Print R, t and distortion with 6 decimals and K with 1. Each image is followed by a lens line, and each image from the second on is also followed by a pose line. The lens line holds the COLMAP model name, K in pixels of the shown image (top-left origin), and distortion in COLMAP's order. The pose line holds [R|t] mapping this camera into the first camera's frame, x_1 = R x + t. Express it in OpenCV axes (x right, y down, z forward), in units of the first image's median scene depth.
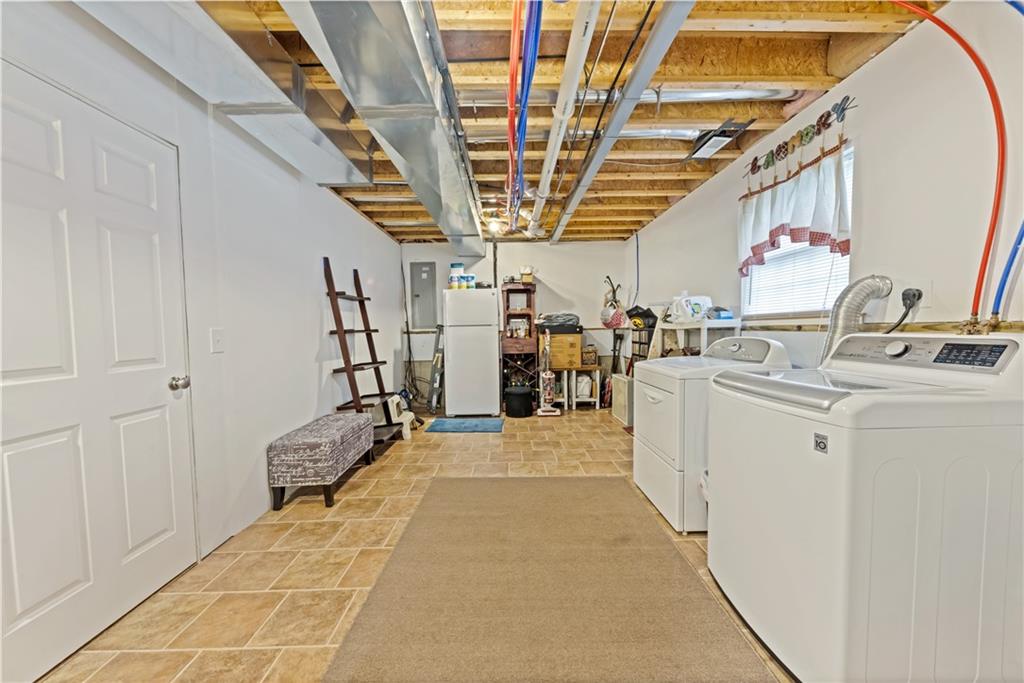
lens RADIAL K [[358.9, 0, 512.1], [0, 358.9, 345.5], [0, 0, 1]] dist [-0.015657, -0.001624]
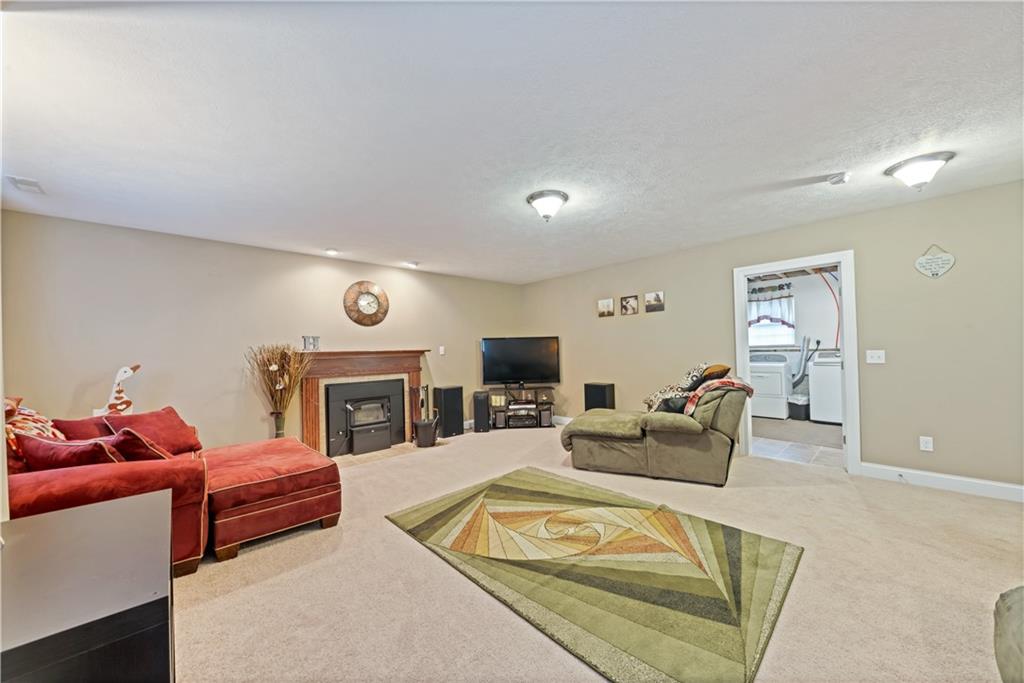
lens RADIAL K [[358.9, 0, 509.6], [0, 358.9, 344.3], [0, 0, 1]] dist [-0.015657, -0.001624]
pose [[0.747257, 0.009104, 0.664473, -3.214446], [0.046706, 0.996714, -0.066180, -0.010850], [-0.662892, 0.080488, 0.744376, 0.269485]]
